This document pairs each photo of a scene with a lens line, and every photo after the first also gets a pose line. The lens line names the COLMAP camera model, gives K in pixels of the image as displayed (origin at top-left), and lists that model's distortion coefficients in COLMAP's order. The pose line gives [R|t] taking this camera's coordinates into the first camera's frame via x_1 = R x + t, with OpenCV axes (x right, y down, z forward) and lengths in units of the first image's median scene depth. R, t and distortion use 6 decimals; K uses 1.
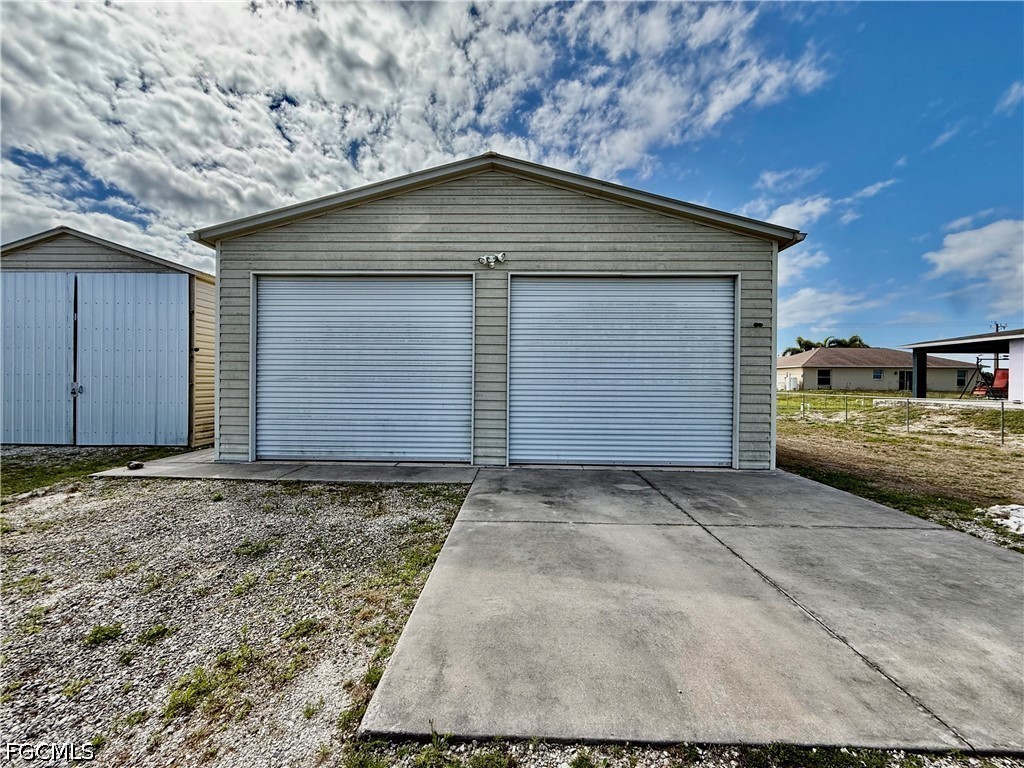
lens RADIAL K [[409.1, 0, 511.9], [0, 409.1, 383.0], [0, 0, 1]] dist [-0.001633, 0.000090]
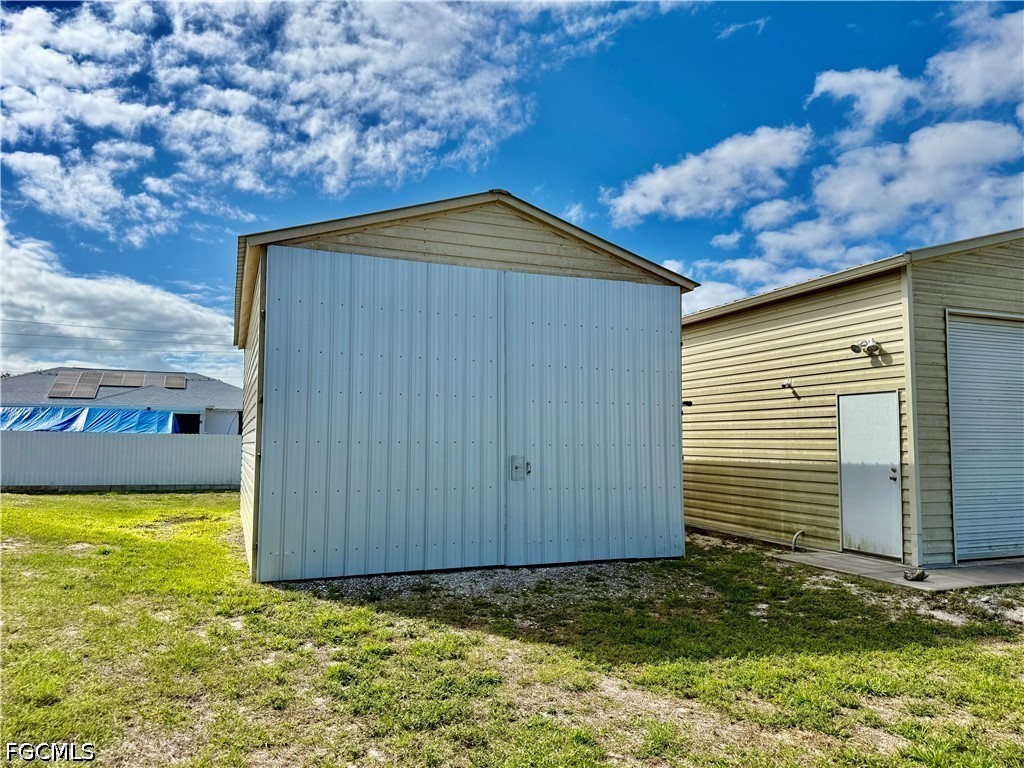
lens RADIAL K [[711.7, 0, 511.0], [0, 711.7, 383.0], [0, 0, 1]] dist [0.011143, 0.001168]
pose [[0.921951, 0.022213, 0.386670, -1.453956], [0.010015, 0.996653, -0.081134, -0.027106], [-0.387178, 0.078674, 0.918642, 0.081214]]
